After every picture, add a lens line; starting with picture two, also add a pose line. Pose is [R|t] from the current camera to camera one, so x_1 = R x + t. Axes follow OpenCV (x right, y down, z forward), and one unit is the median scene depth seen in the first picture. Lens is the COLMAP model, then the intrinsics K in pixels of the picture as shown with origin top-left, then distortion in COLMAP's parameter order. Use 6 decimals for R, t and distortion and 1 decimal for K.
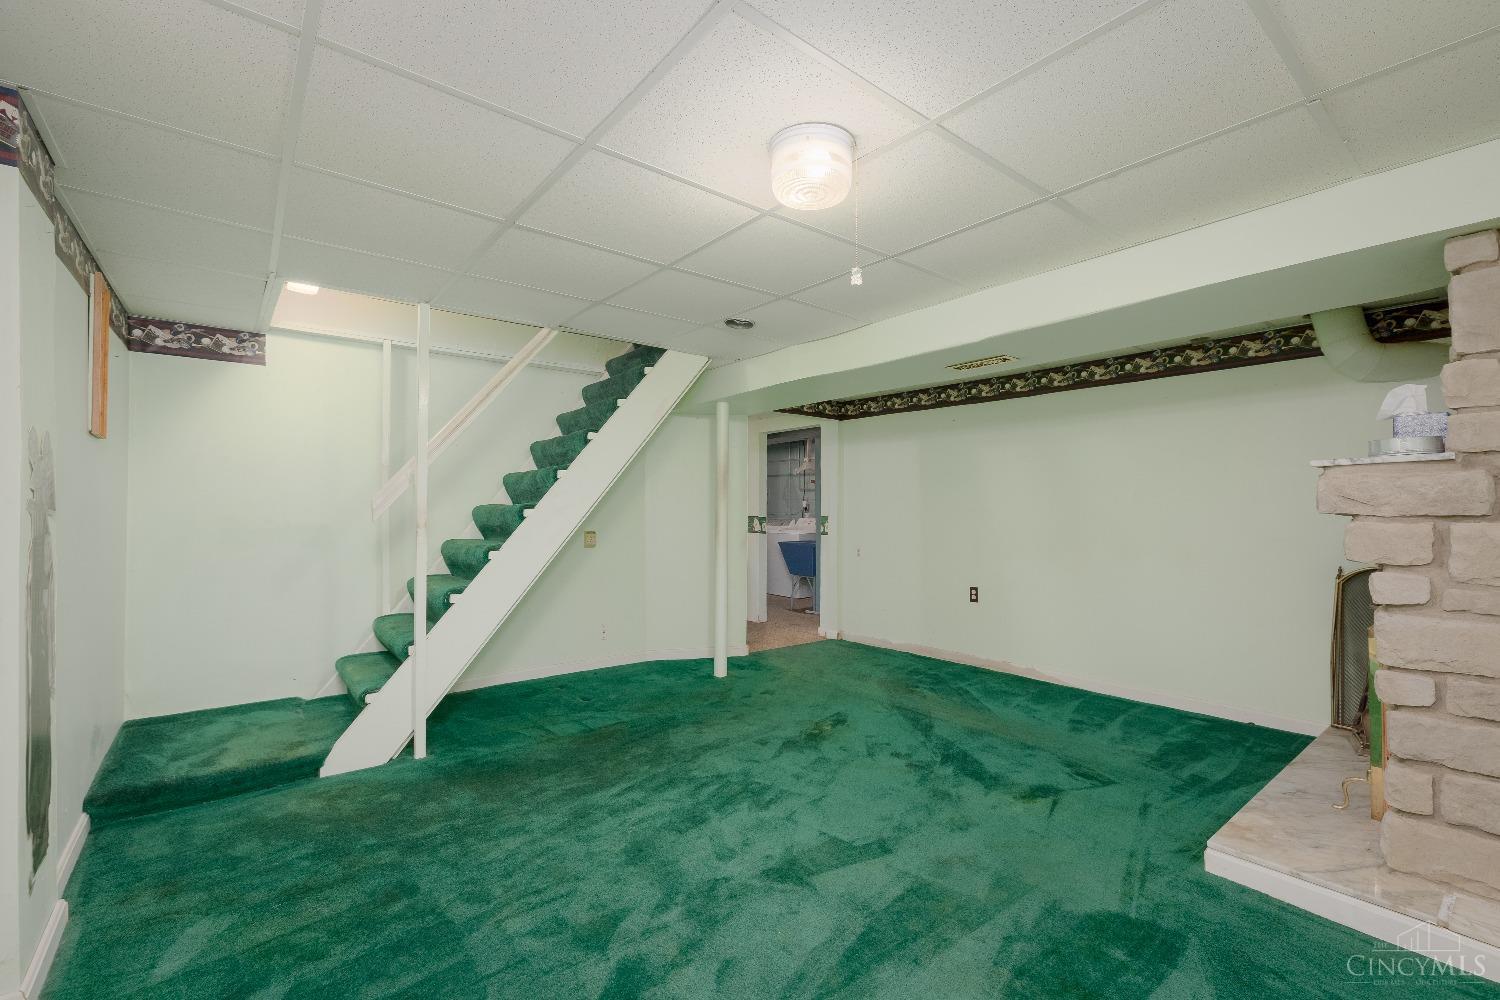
lens RADIAL K [[640.5, 0, 750.0], [0, 640.5, 500.0], [0, 0, 1]] dist [0.001115, 0.000123]
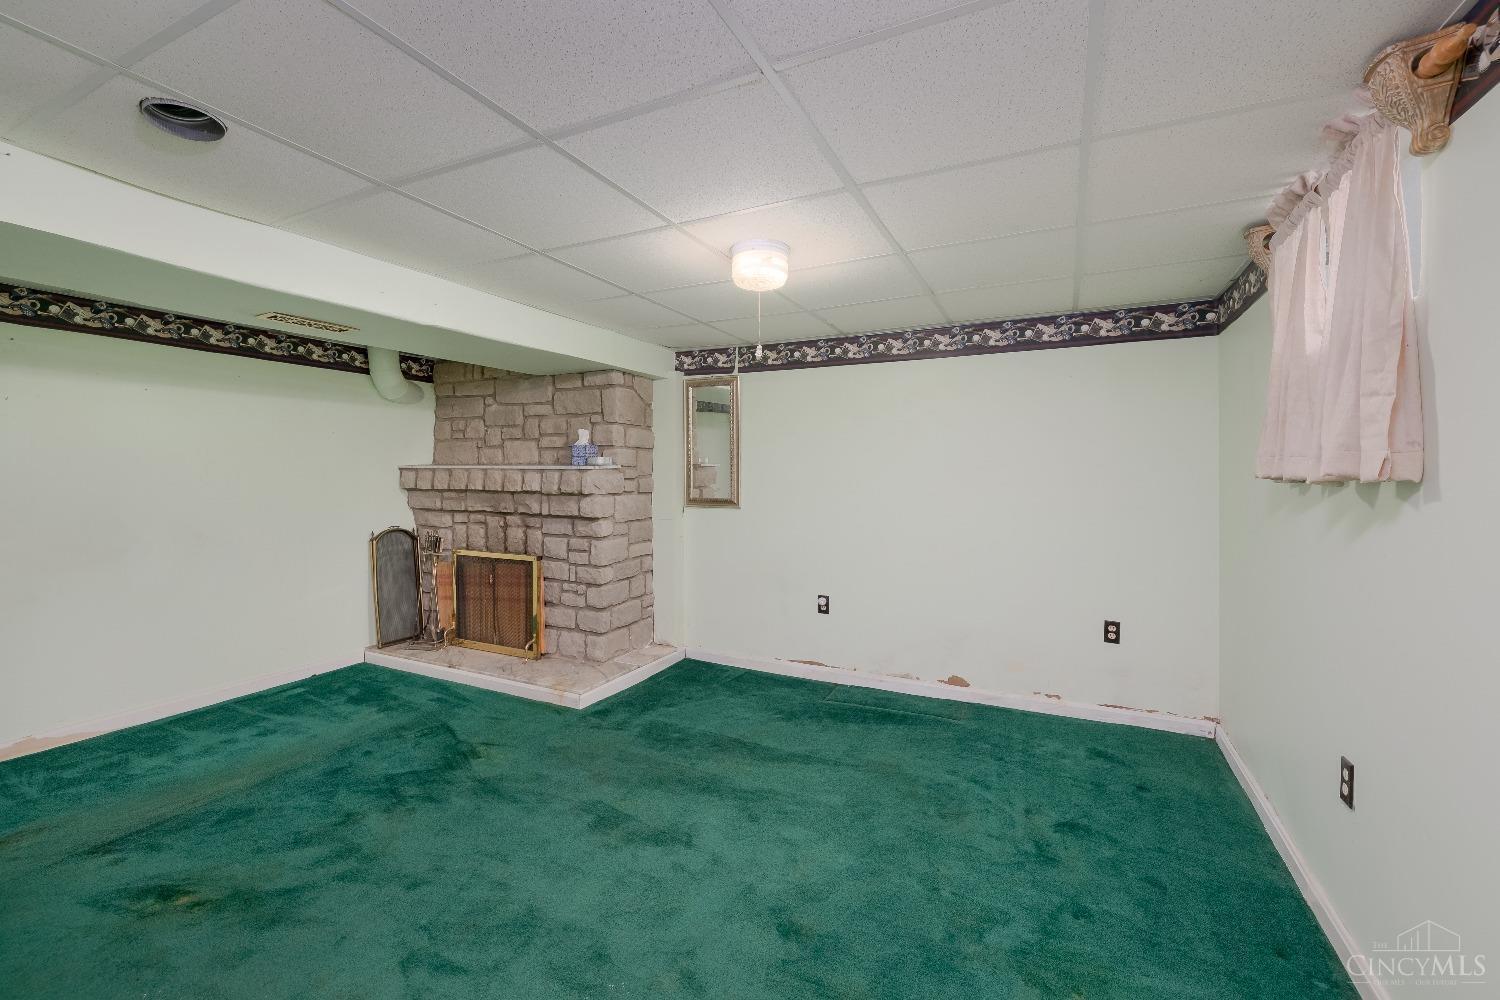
lens RADIAL K [[628.1, 0, 719.4], [0, 628.1, 476.9], [0, 0, 1]] dist [0.001596, 0.000089]
pose [[-0.377954, -0.004686, 0.925813, -0.644897], [-0.008346, 0.999964, 0.001654, -0.023221], [-0.925787, -0.007102, -0.377979, 0.880350]]
